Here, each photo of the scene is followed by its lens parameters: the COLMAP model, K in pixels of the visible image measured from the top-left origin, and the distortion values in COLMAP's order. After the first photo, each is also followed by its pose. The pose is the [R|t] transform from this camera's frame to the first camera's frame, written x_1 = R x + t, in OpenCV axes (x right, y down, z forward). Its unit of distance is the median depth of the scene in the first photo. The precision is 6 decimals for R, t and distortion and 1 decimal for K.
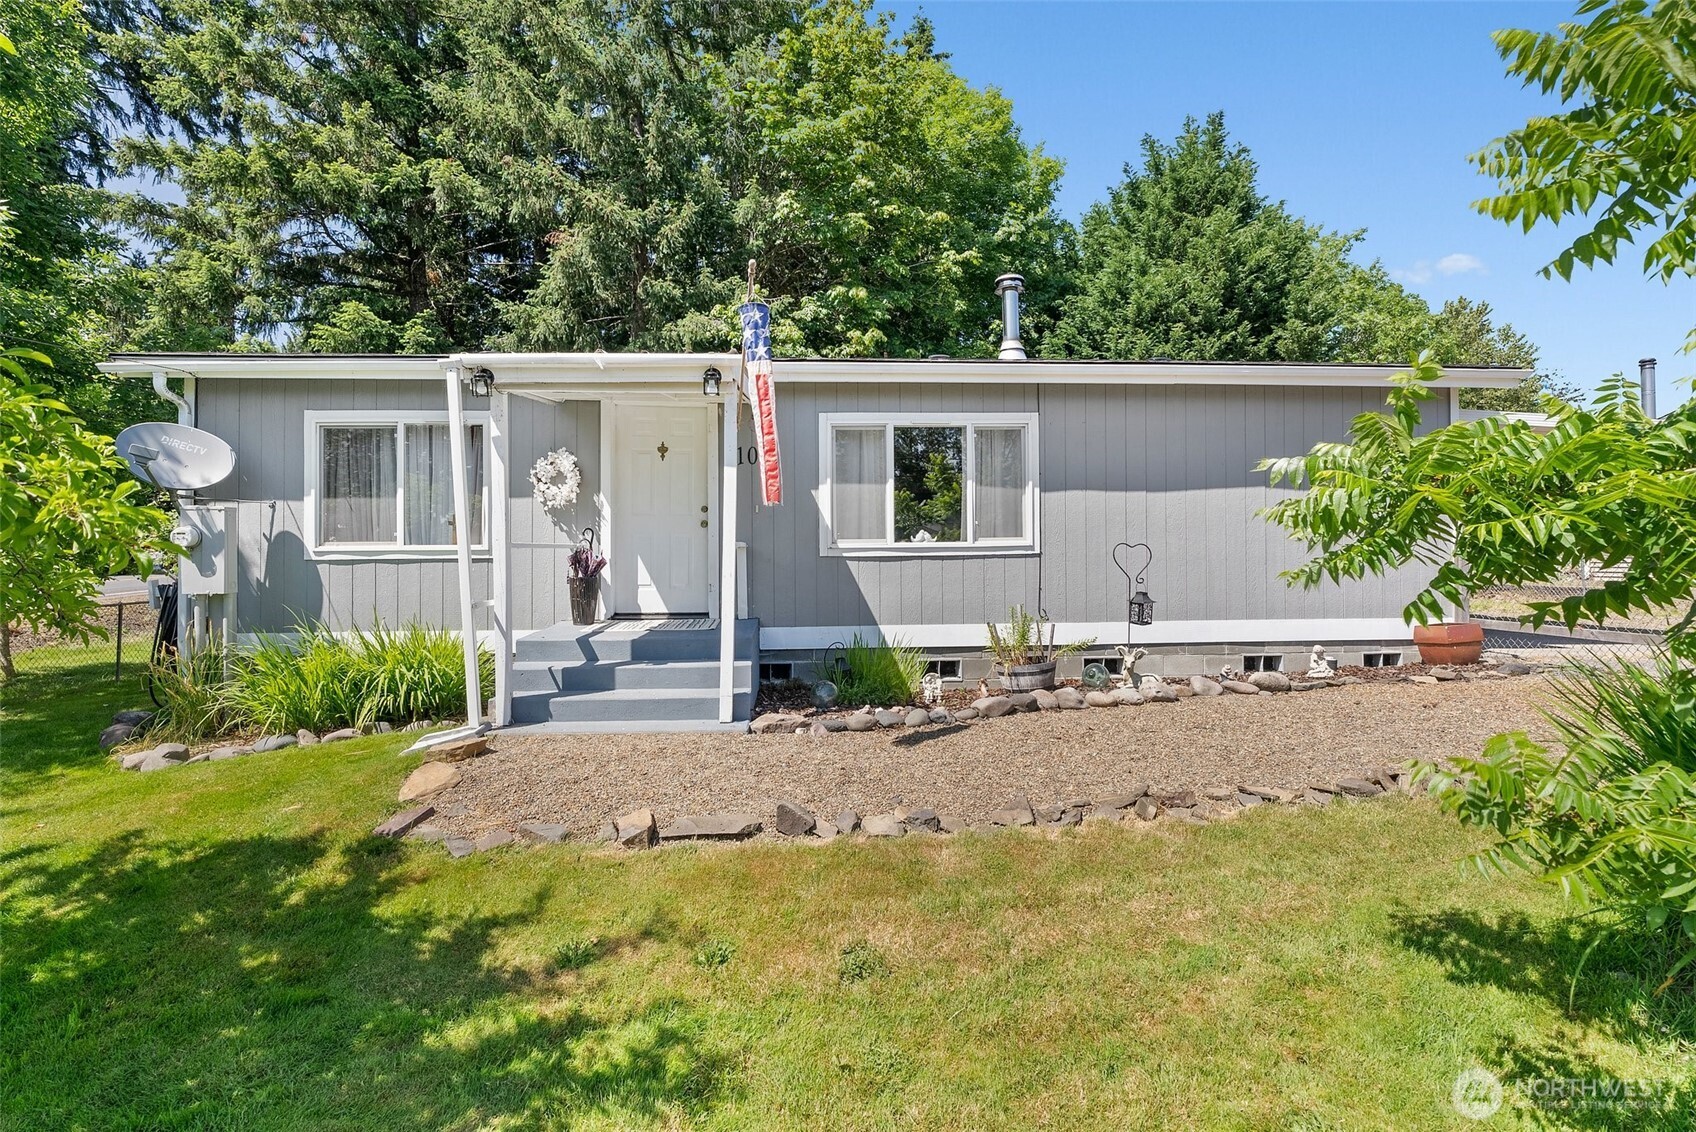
lens RADIAL K [[801.6, 0, 848.0], [0, 801.6, 566.0], [0, 0, 1]] dist [-0.001460, -0.000055]
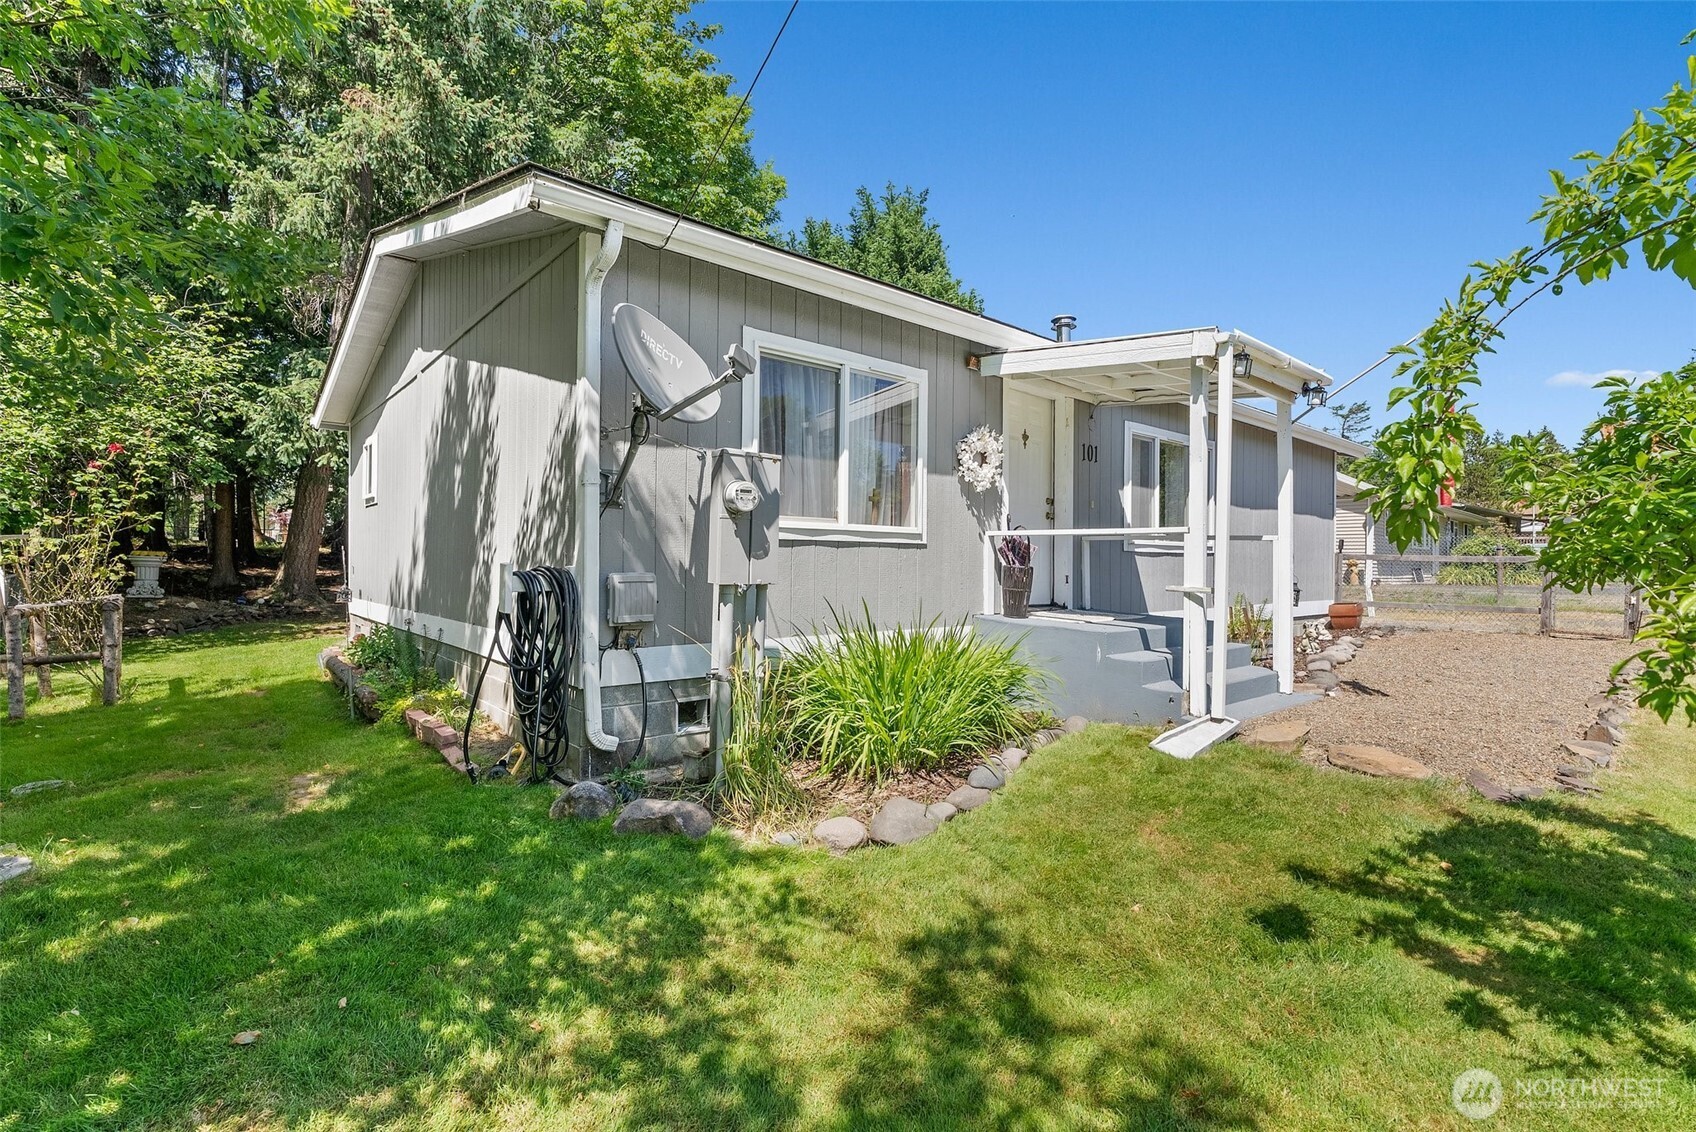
lens RADIAL K [[801.6, 0, 848.0], [0, 801.6, 566.0], [0, 0, 1]] dist [-0.001460, -0.000055]
pose [[0.778921, 0.013002, 0.626987, -1.190322], [-0.010230, 0.999915, -0.008026, 0.024813], [-0.627038, -0.000163, 0.778988, 0.446488]]
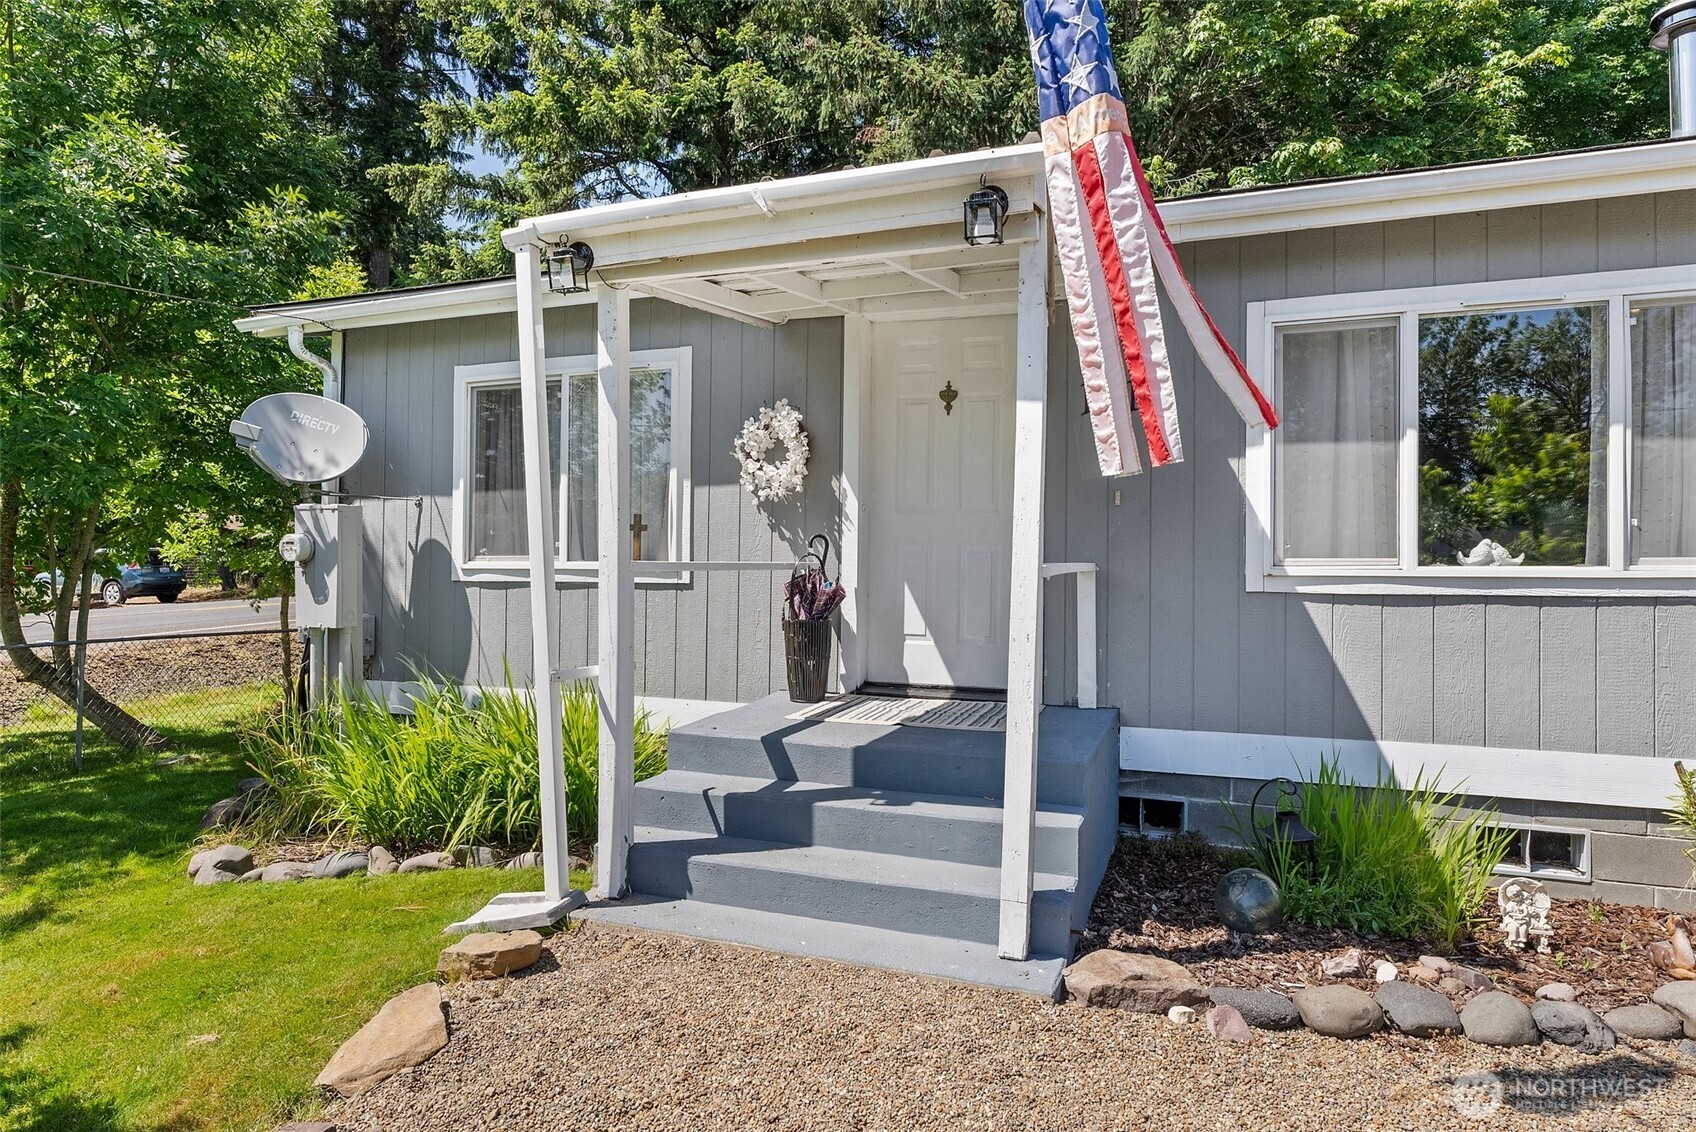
lens RADIAL K [[1016.0, 0, 847.4], [0, 1016.0, 561.2], [0, 0, 1]] dist [0.004464, -0.017412]
pose [[0.911125, 0.009894, -0.412011, -0.001231], [-0.018836, 0.999667, -0.017648, -0.017638], [0.411699, 0.023840, 0.911008, 0.383296]]
